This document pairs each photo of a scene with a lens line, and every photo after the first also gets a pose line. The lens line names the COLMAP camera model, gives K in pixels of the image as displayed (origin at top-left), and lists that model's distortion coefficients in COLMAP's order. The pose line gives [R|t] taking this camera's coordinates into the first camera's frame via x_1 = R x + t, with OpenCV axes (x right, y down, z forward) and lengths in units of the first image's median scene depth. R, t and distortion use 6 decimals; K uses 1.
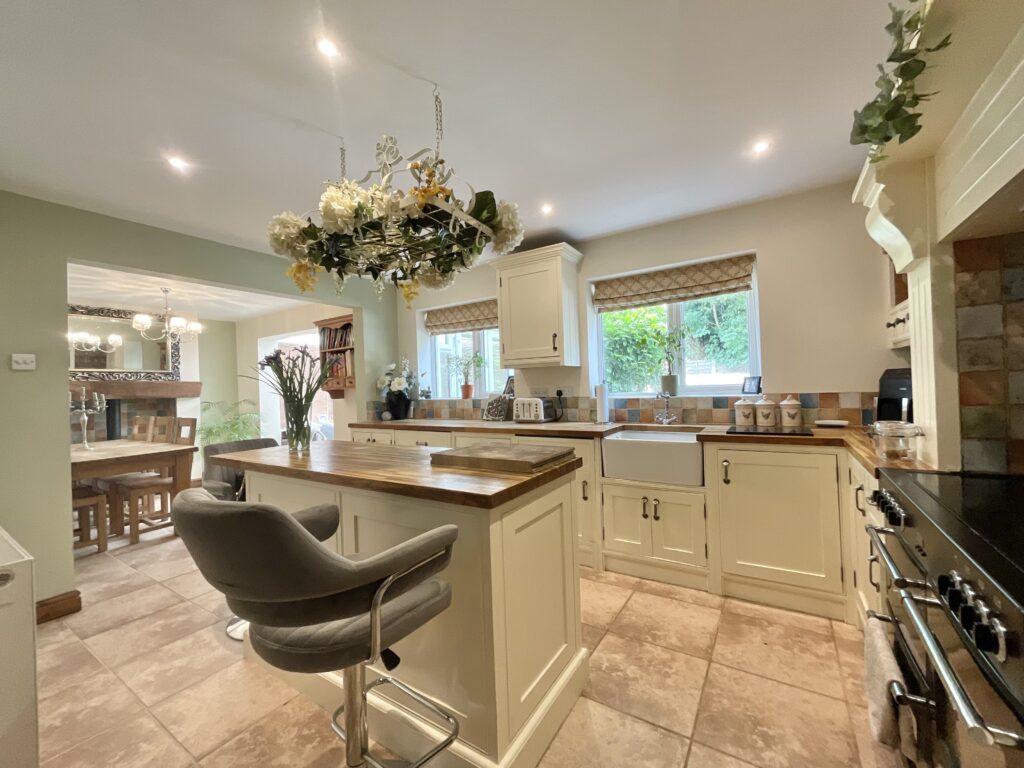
lens RADIAL K [[415.9, 0, 513.4], [0, 415.9, 384.6], [0, 0, 1]] dist [-0.000152, 0.001750]
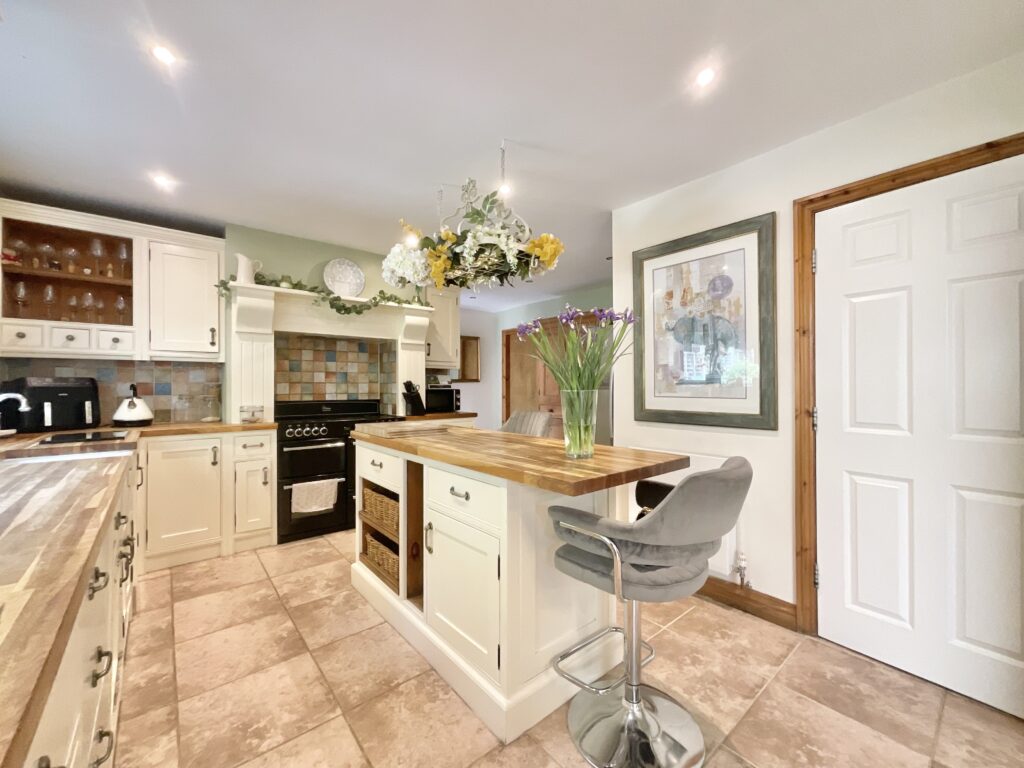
lens RADIAL K [[415.9, 0, 515.2], [0, 415.9, 385.4], [0, 0, 1]] dist [-0.000152, 0.001750]
pose [[-0.955052, 0.037489, 0.294059, -0.730763], [0.033632, 0.999269, -0.018166, 0.056581], [-0.294525, -0.007460, -0.955615, 2.003648]]
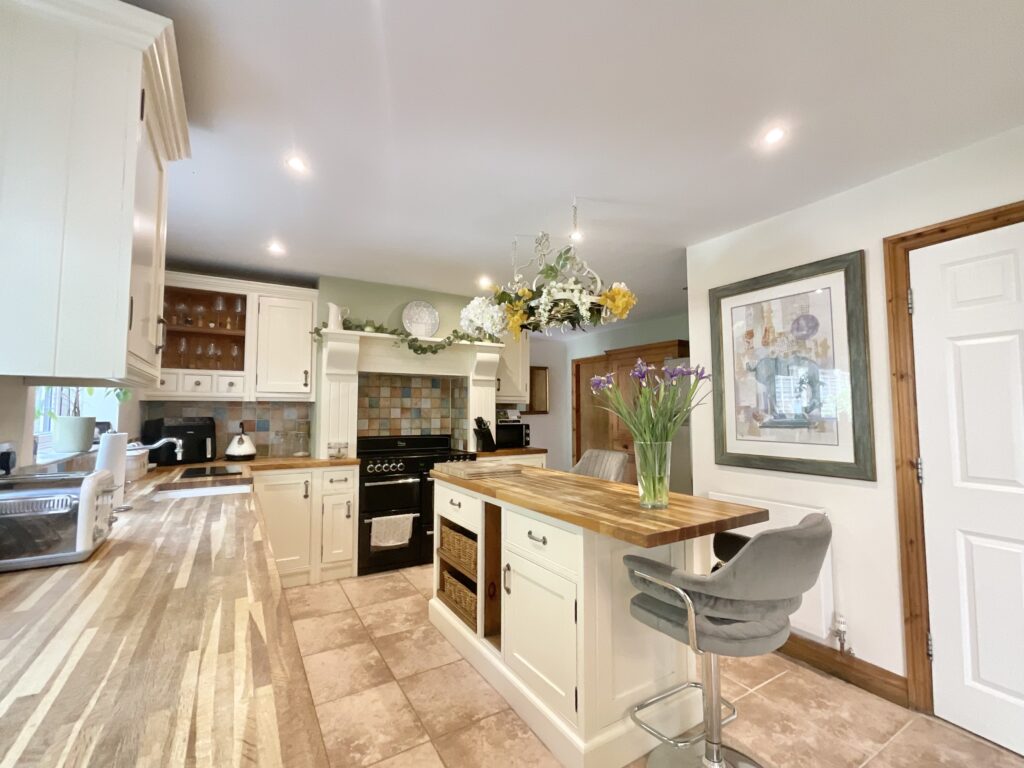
lens RADIAL K [[457.0, 0, 512.2], [0, 457.0, 383.1], [0, 0, 1]] dist [0.000188, 0.000015]
pose [[-0.897948, 0.061682, 0.435758, -0.767552], [0.030100, 0.996419, -0.079017, 0.000380], [-0.439071, -0.057836, -0.896589, 2.155680]]
